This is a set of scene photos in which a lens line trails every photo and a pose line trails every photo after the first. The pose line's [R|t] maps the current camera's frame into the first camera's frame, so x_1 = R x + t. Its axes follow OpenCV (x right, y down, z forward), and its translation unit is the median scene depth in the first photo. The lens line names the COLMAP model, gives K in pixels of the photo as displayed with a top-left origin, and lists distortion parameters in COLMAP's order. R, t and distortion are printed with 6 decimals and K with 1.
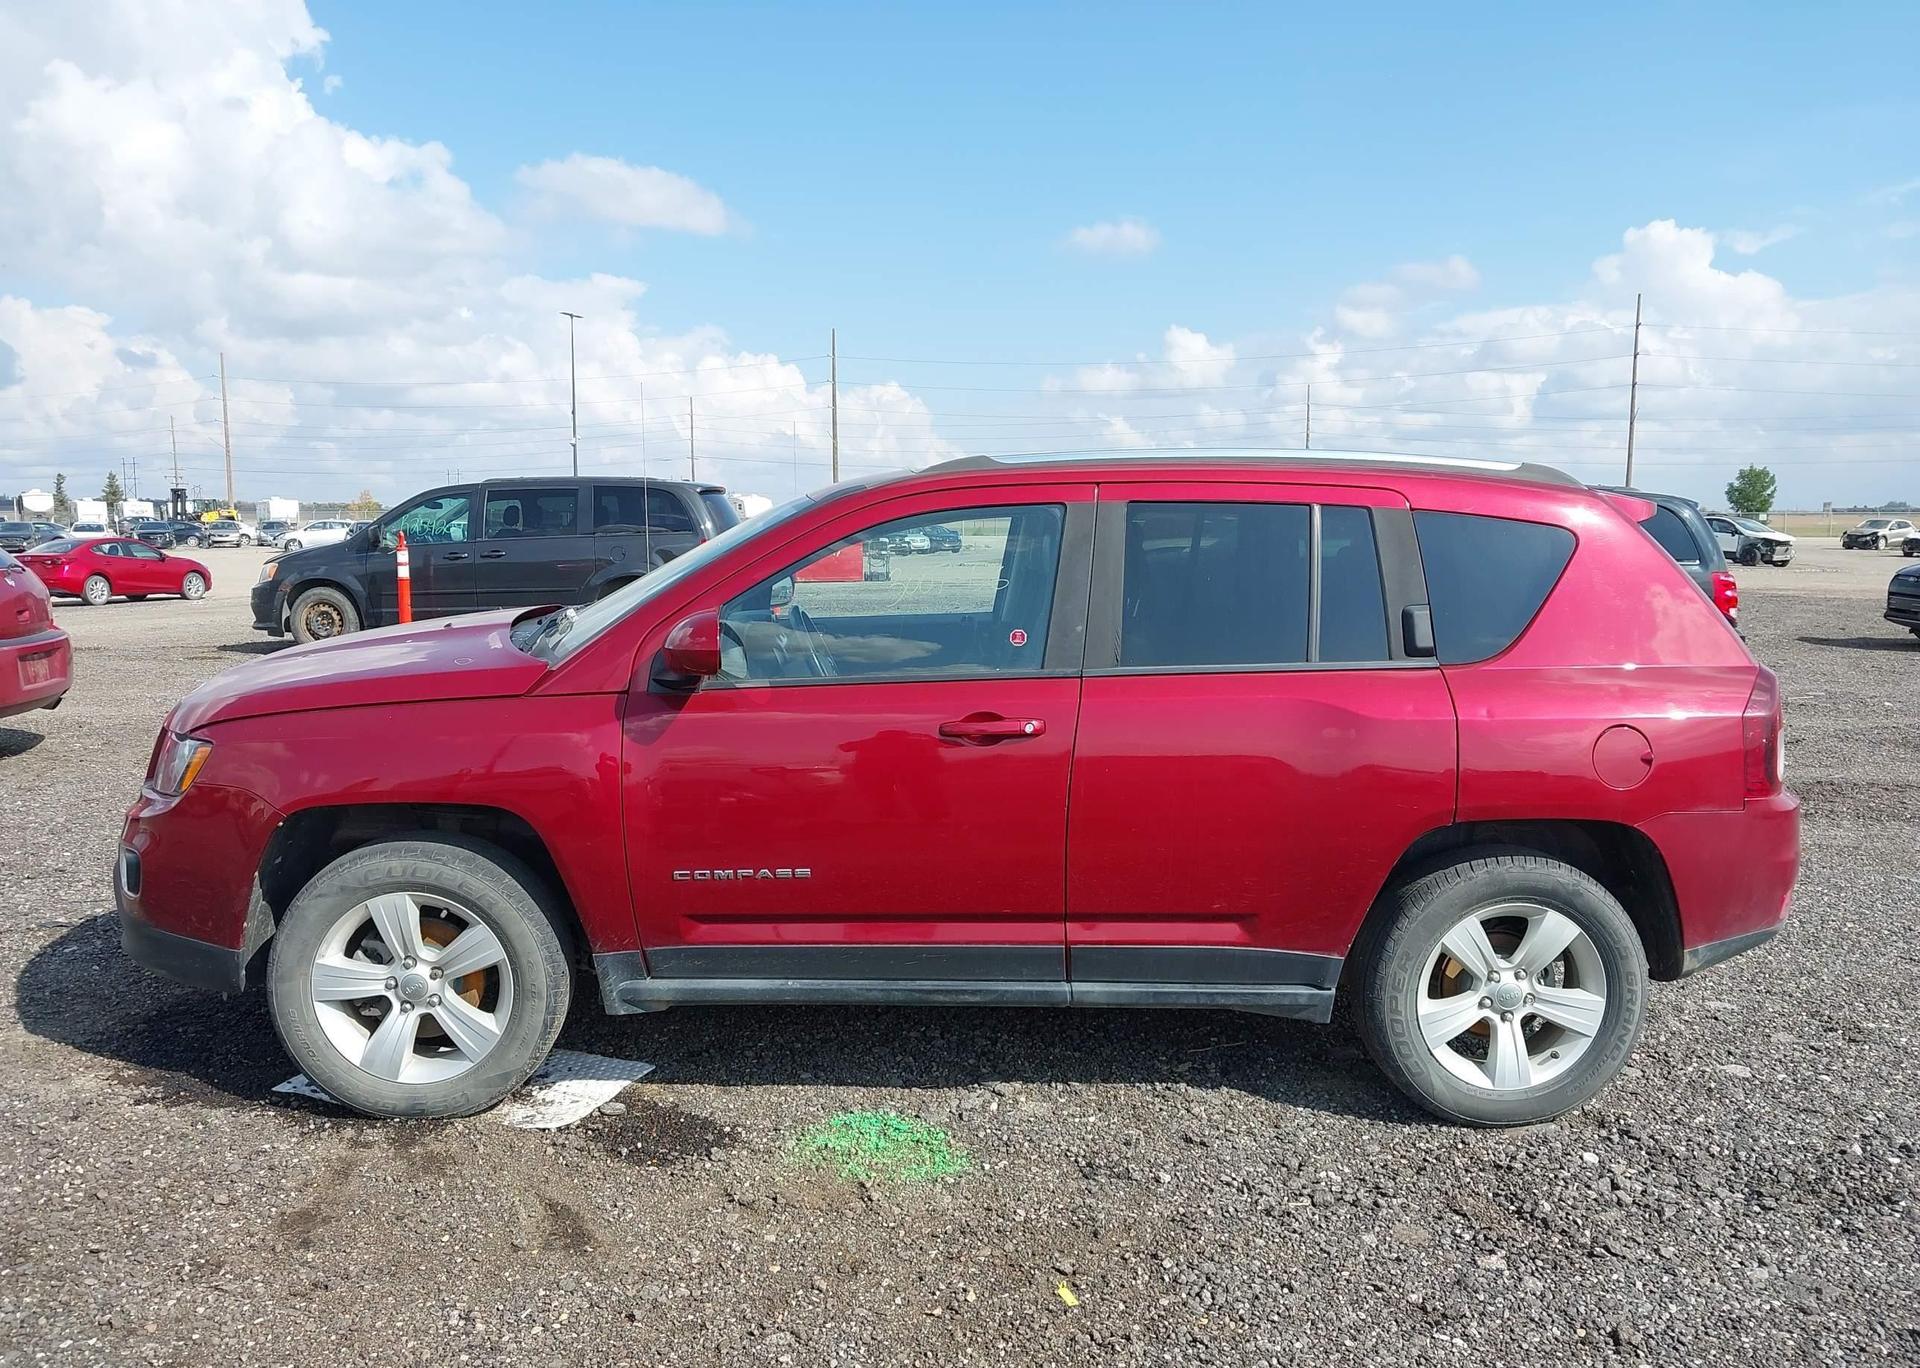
lens RADIAL K [[1527.9, 0, 964.8], [0, 1527.9, 696.4], [0, 0, 1]] dist [0.008736, -0.007598]
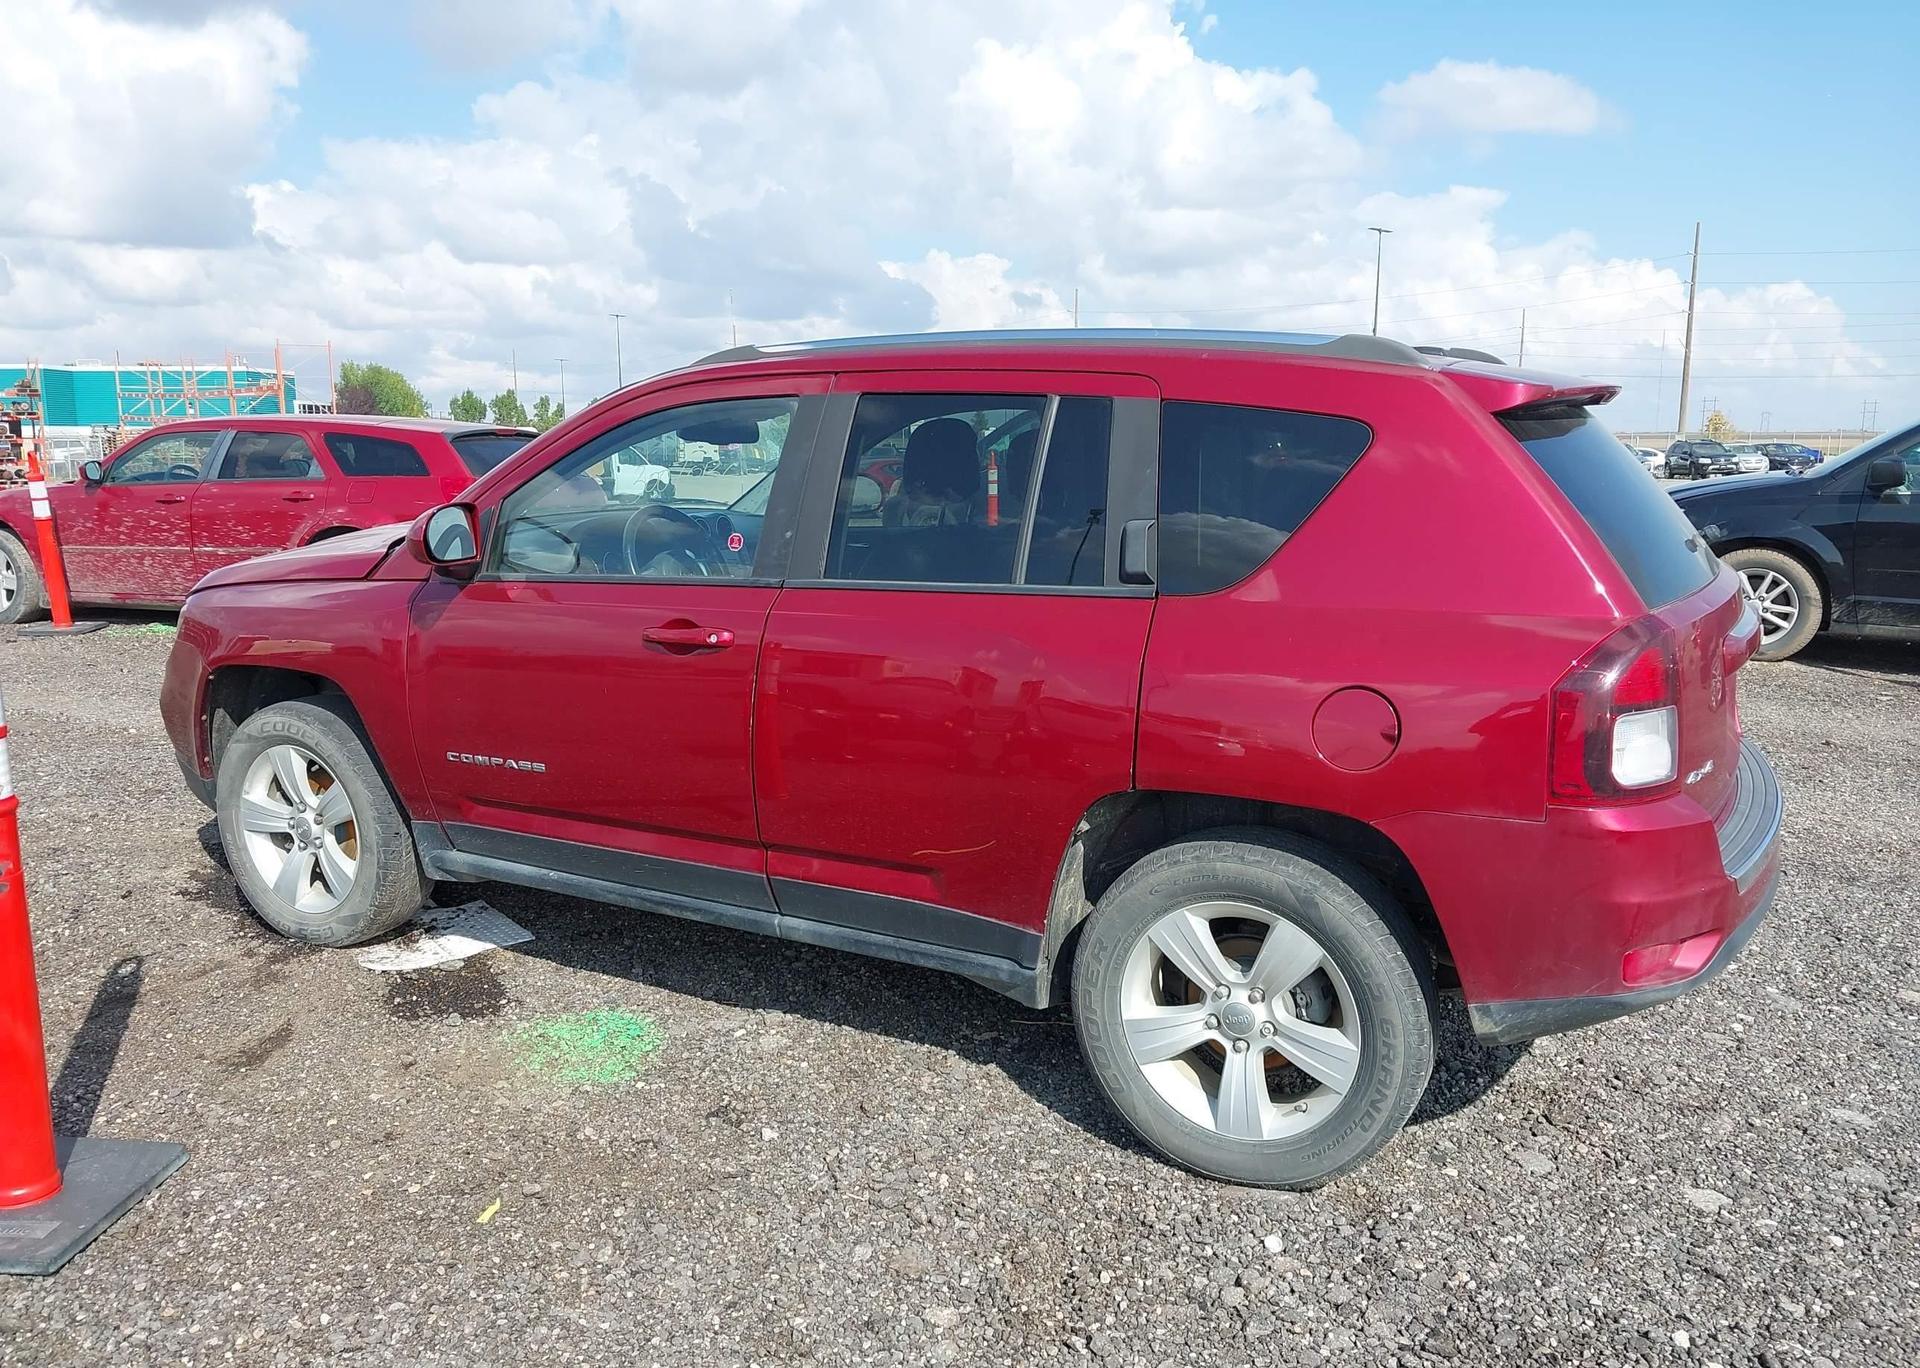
lens RADIAL K [[1527.9, 0, 966.9], [0, 1527.9, 694.4], [0, 0, 1]] dist [0.008736, -0.007598]
pose [[0.858514, 0.083046, -0.506020, 0.623406], [-0.058902, 0.996238, 0.063566, -0.013350], [0.509396, -0.024767, 0.860176, 0.256180]]
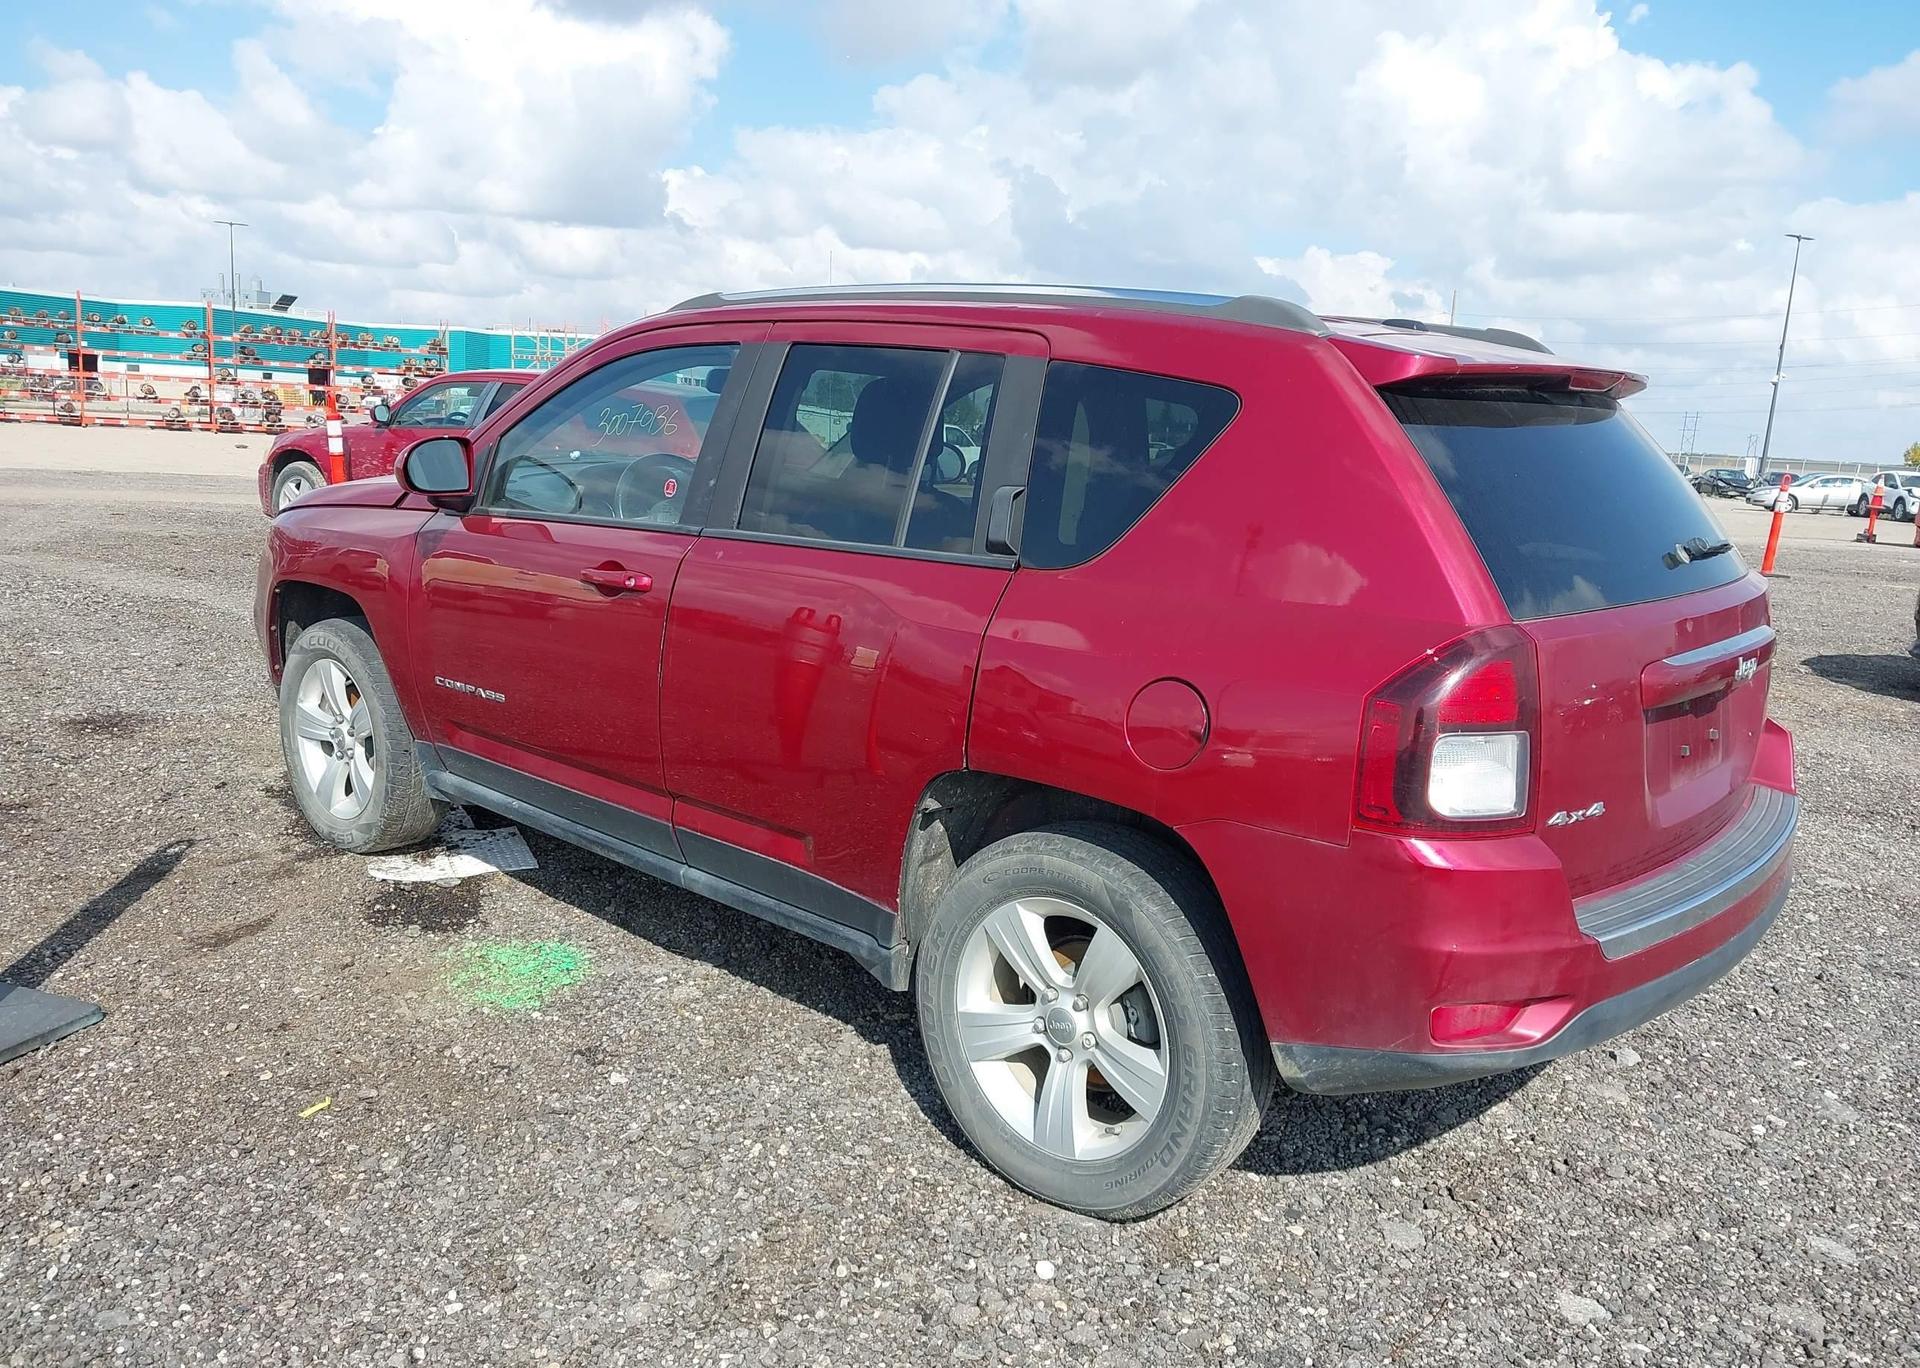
lens RADIAL K [[1527.9, 0, 953.4], [0, 1527.9, 692.8], [0, 0, 1]] dist [0.008736, -0.007598]
pose [[0.714722, 0.158272, -0.681266, 0.797119], [-0.134219, 0.986993, 0.088488, -0.020892], [0.686410, 0.028195, 0.726668, 0.428990]]
